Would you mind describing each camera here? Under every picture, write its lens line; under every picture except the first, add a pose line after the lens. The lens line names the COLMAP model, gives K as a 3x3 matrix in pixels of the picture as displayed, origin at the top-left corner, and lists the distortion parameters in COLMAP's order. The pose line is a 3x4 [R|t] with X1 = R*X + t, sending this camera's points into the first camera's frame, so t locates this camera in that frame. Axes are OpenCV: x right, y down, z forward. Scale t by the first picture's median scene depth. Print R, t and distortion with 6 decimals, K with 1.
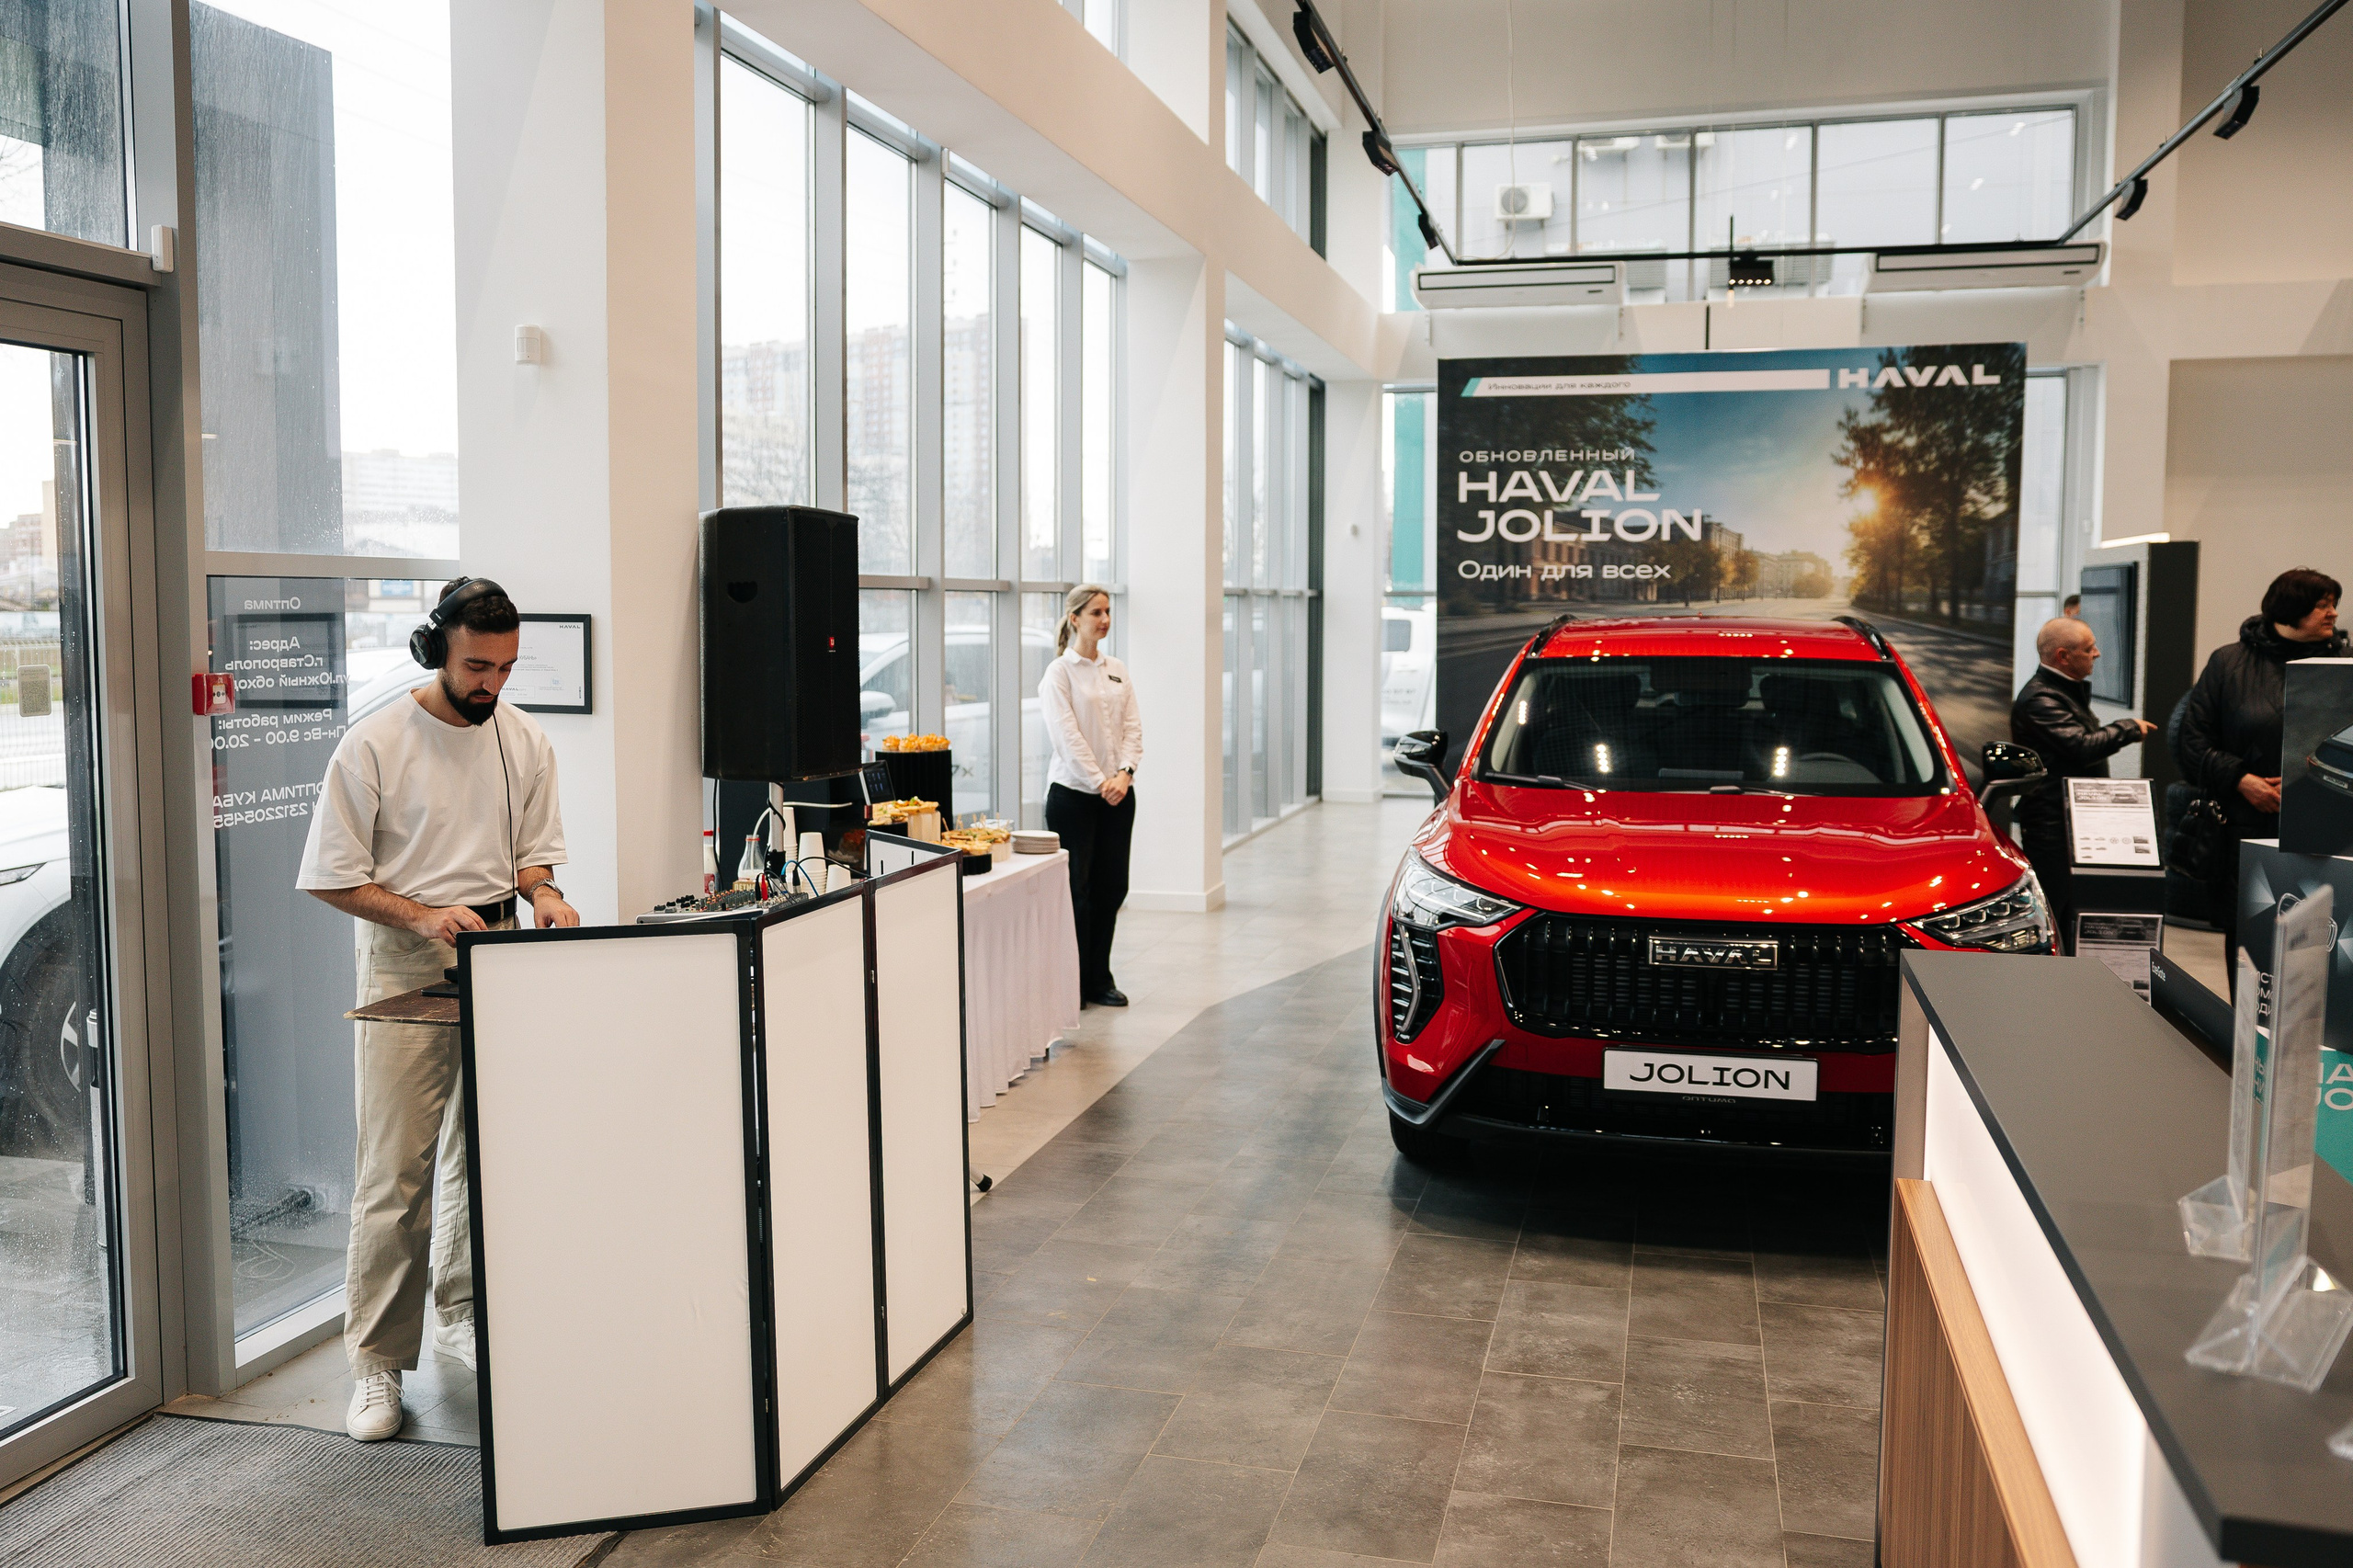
lens RADIAL K [[1924.9, 0, 1123.2], [0, 1924.9, 750.9], [0, 0, 1]] dist [-0.105282, 0.141419]
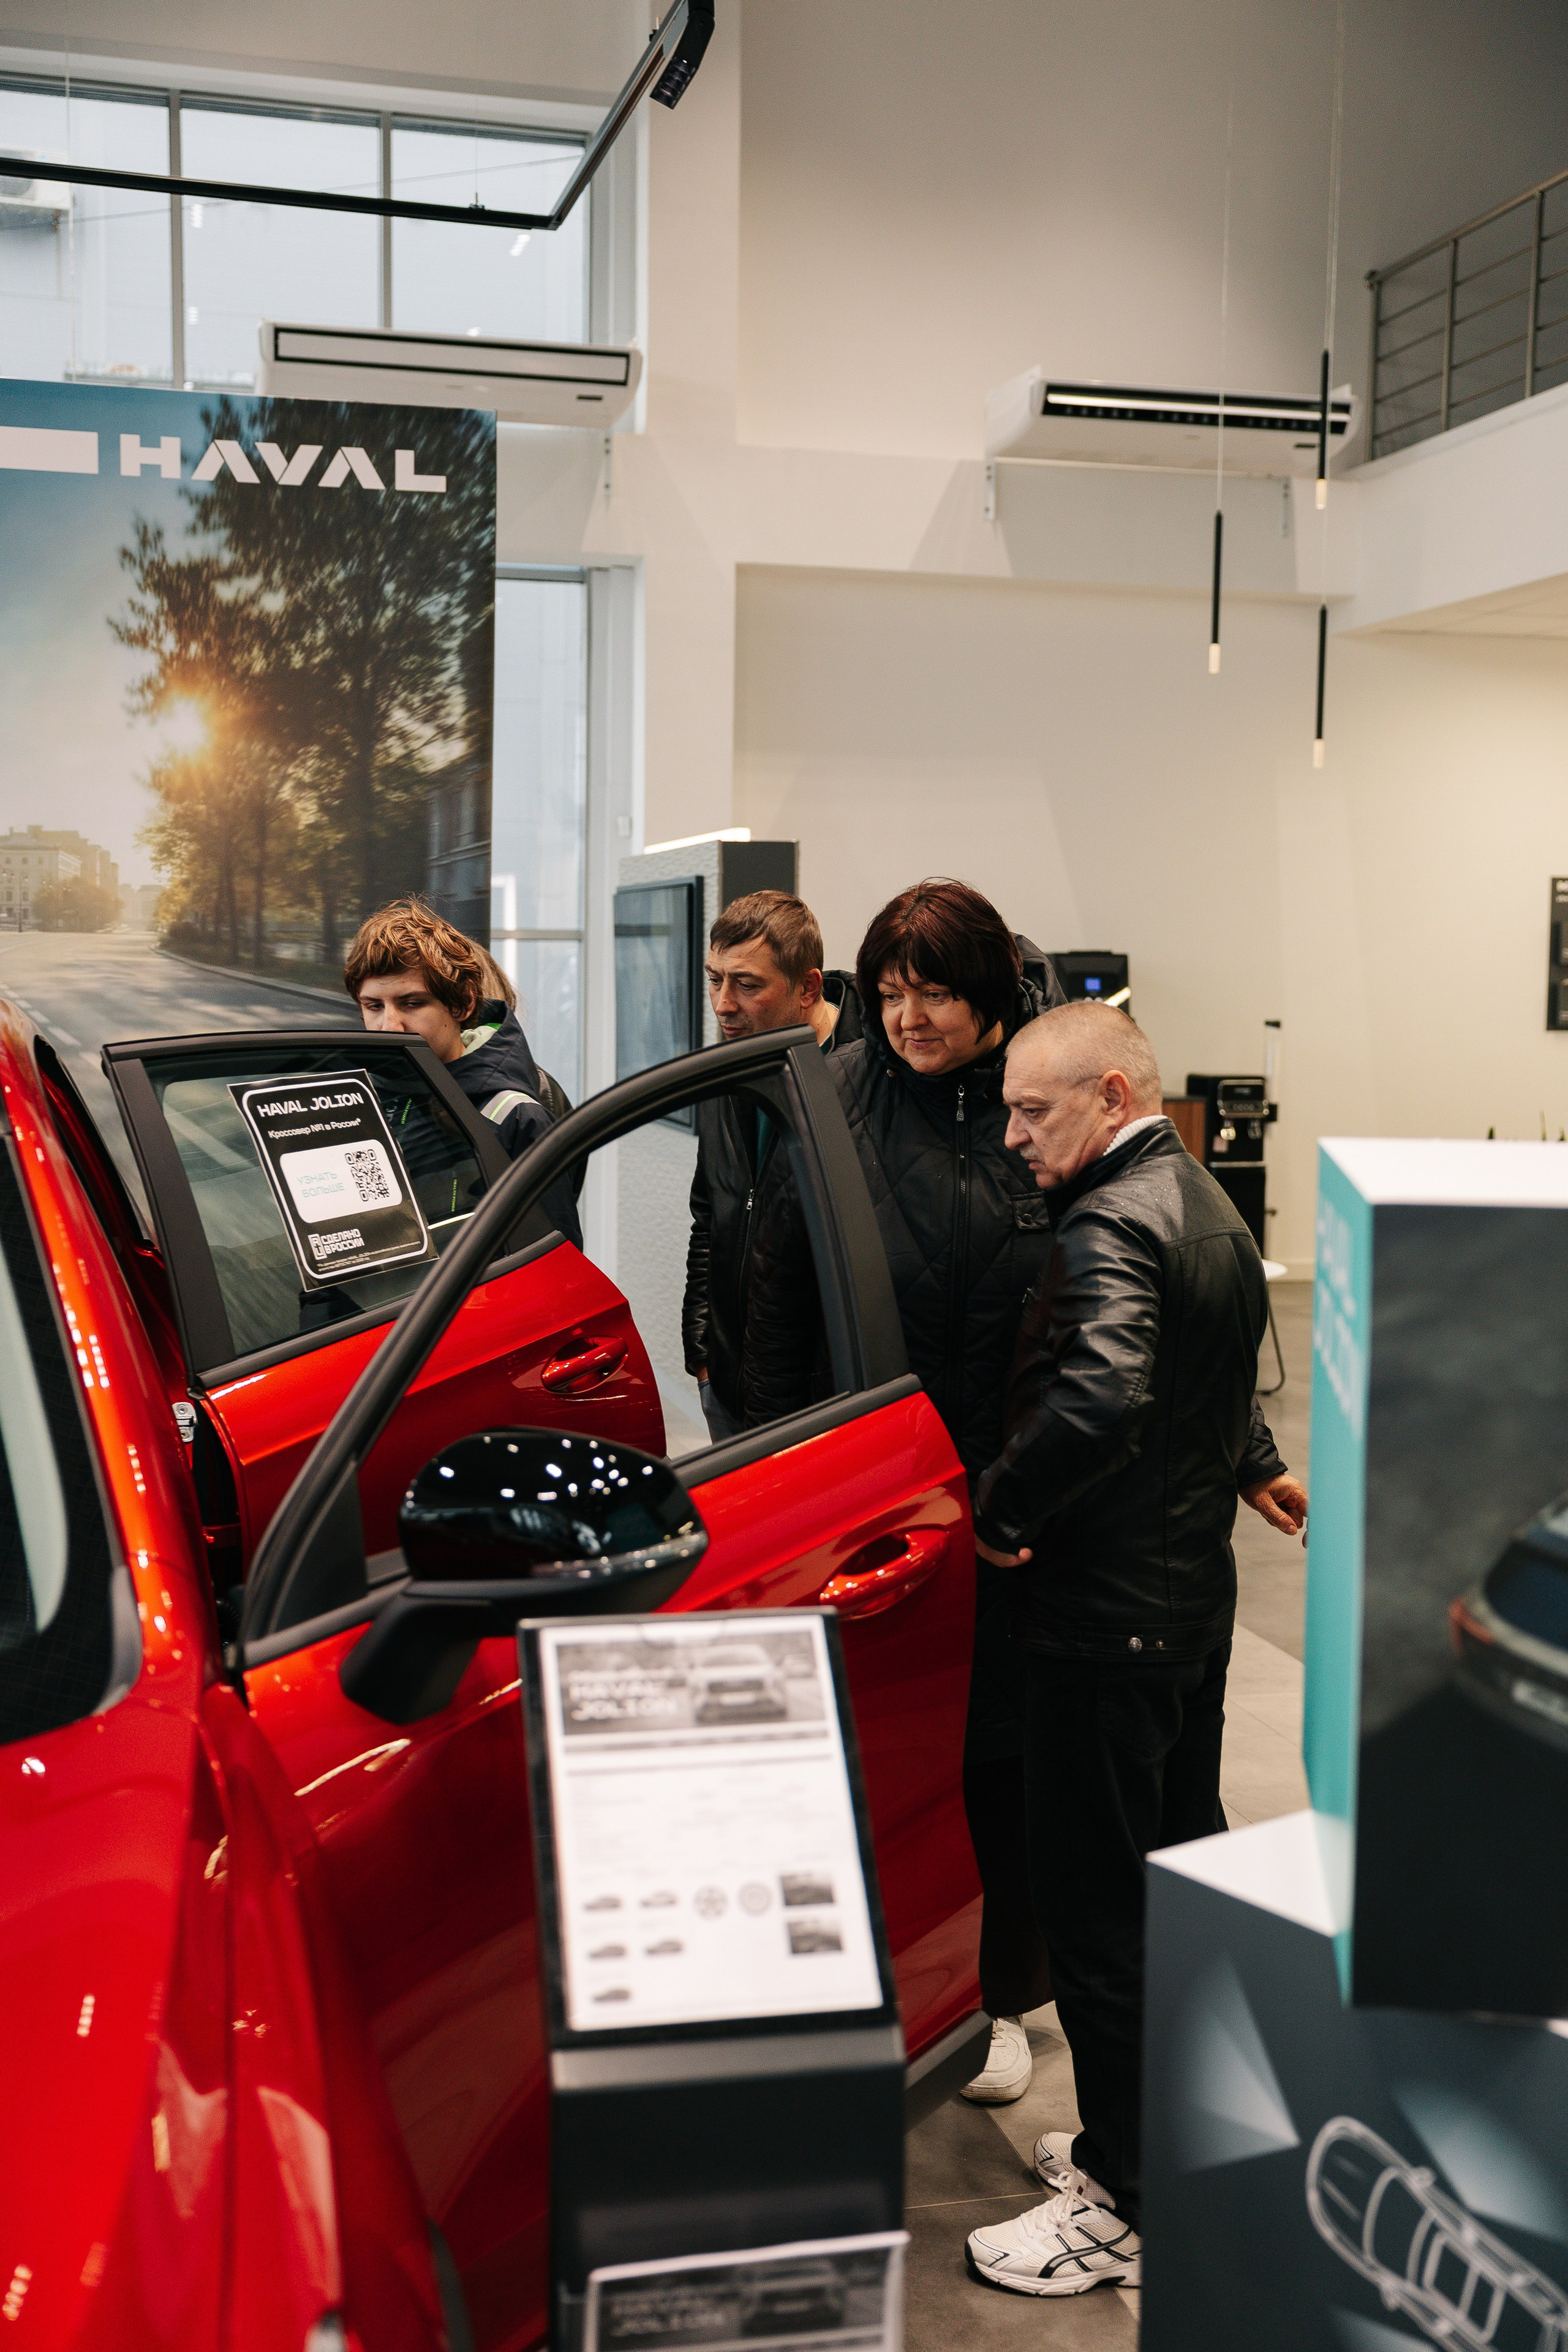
lens RADIAL K [[2514.2, 0, 778.2], [0, 2514.2, 1176.4], [0, 0, 1]] dist [-0.032670, 0.217394]
pose [[0.863976, -0.032459, 0.502485, 0.200989], [0.025772, 0.999463, 0.020250, -0.028701], [-0.502872, -0.004545, 0.864349, 0.386853]]
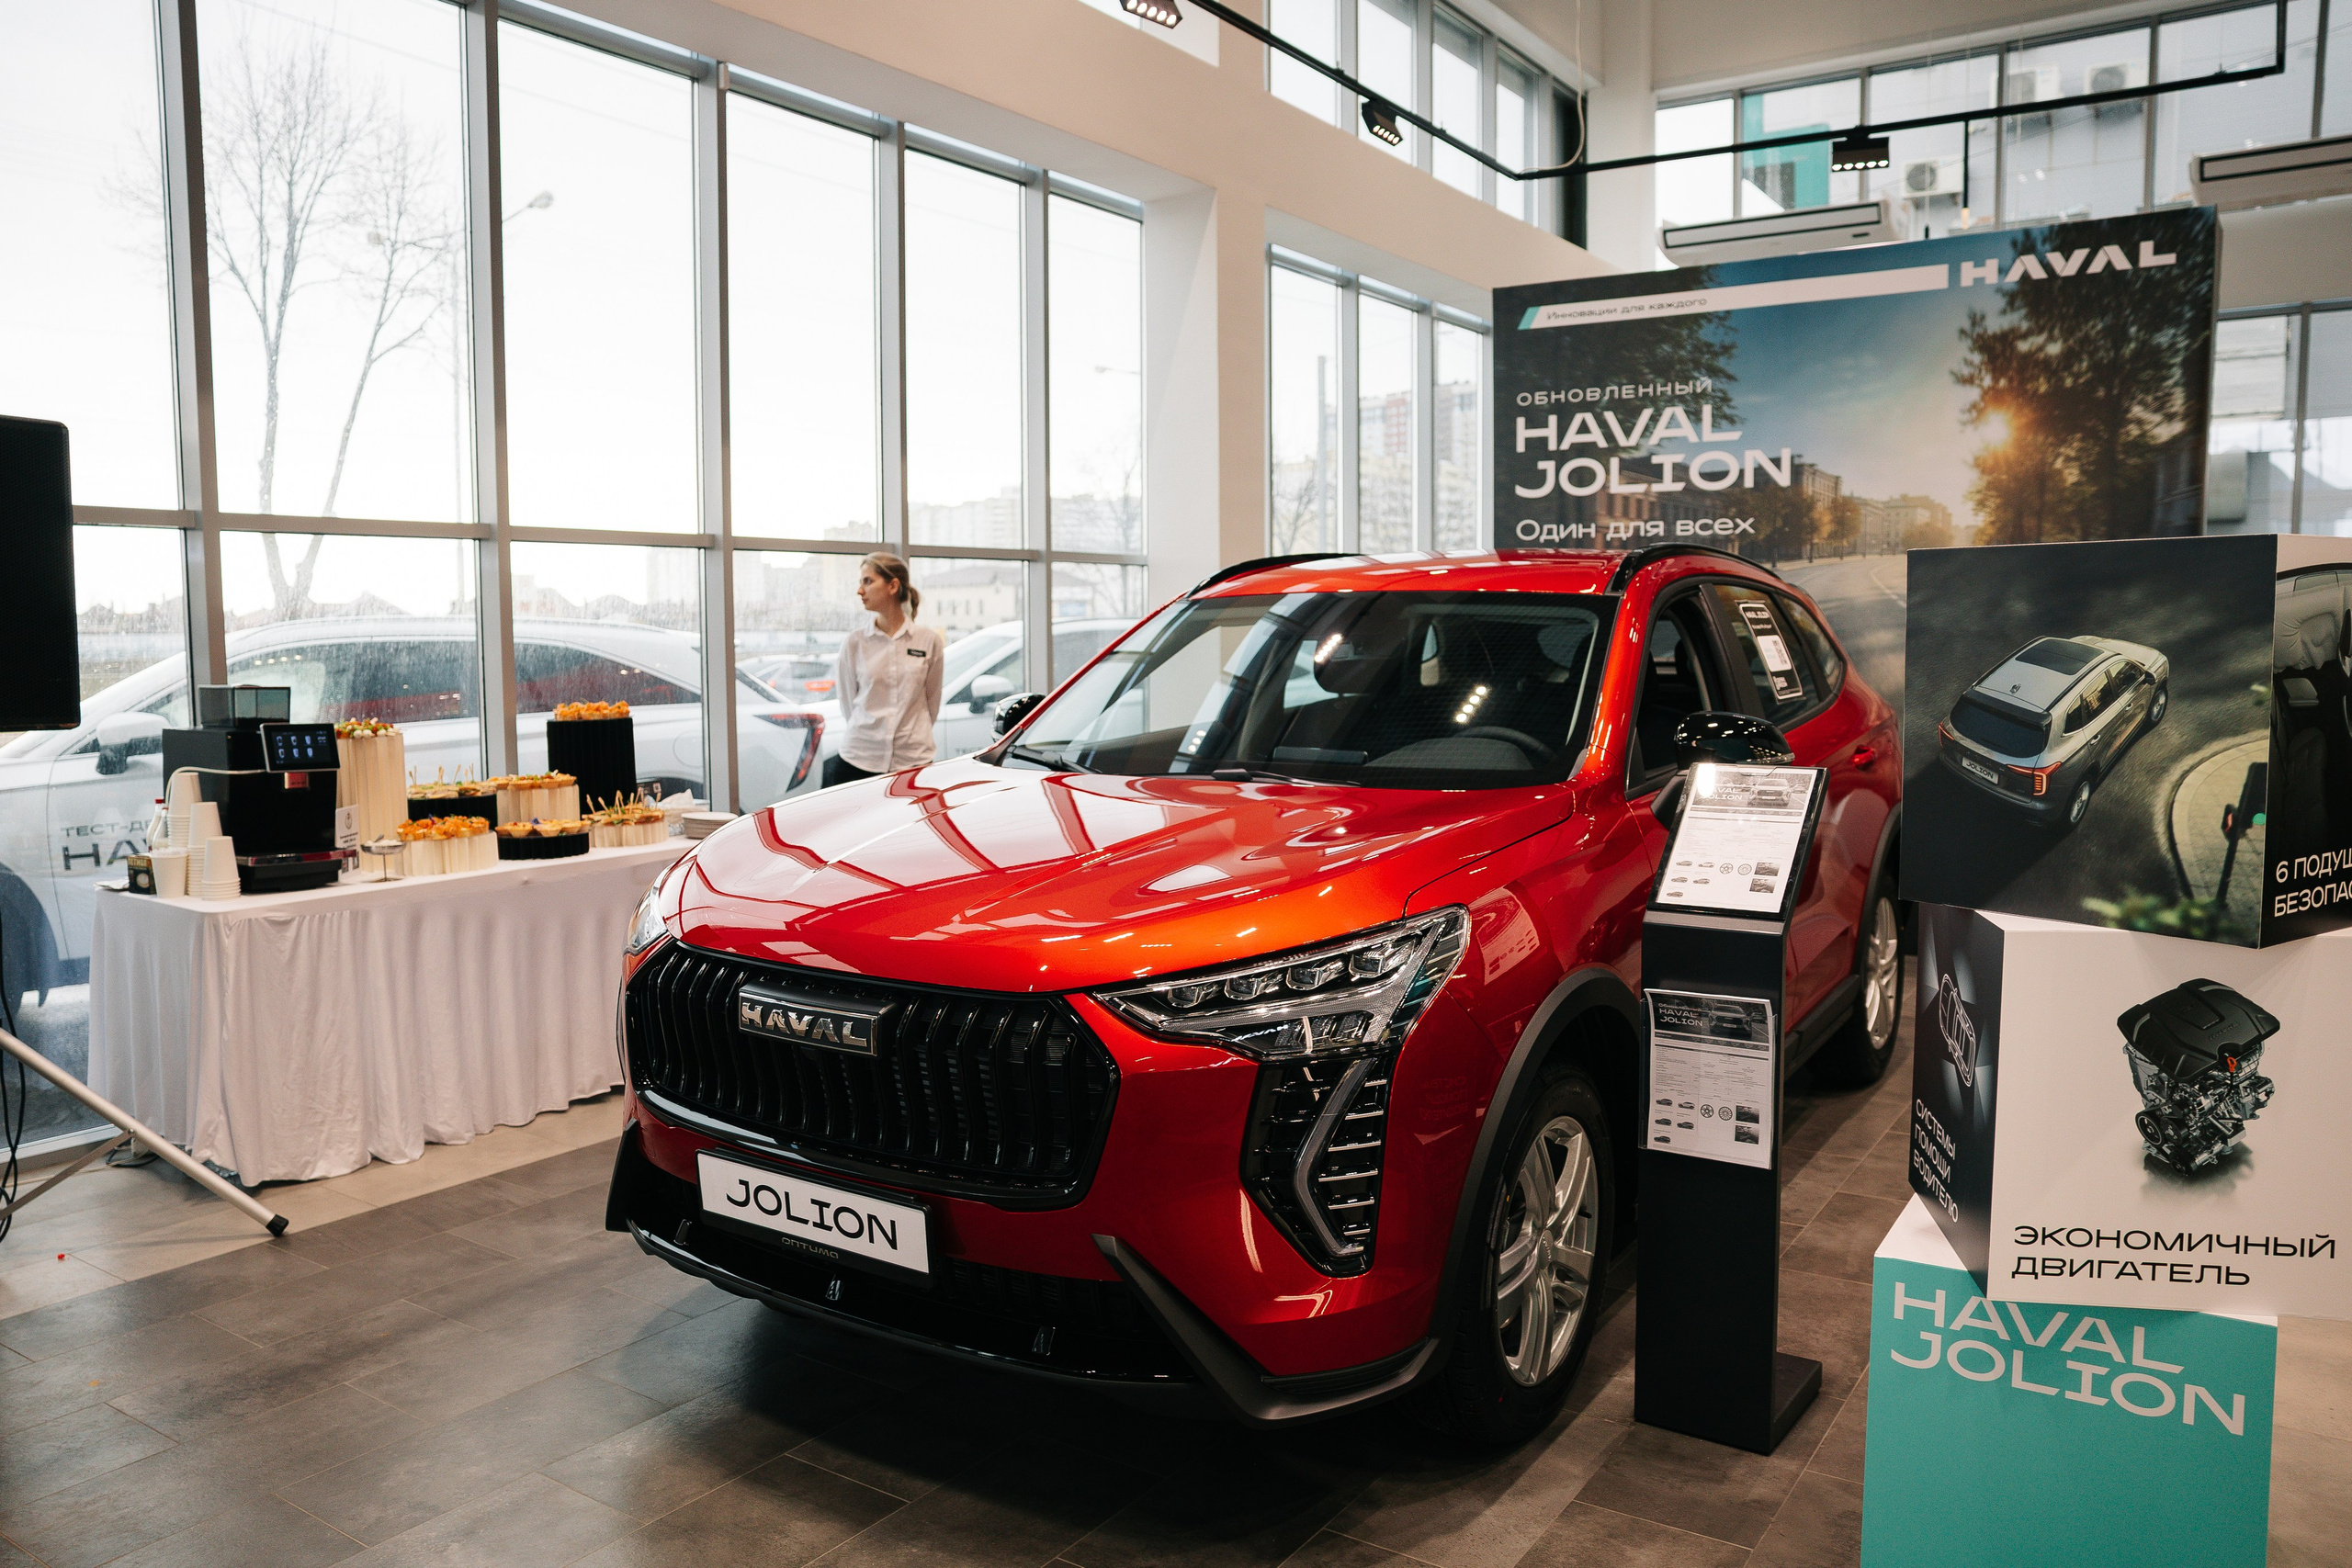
lens RADIAL K [[1704.6, 0, 1184.9], [0, 1704.6, 779.4], [0, 0, 1]] dist [-0.124886, 0.114844]
pose [[0.951507, 0.020341, -0.306954, 0.283727], [-0.015797, 0.999726, 0.017281, 0.007005], [0.307222, -0.011594, 0.951567, 0.240069]]
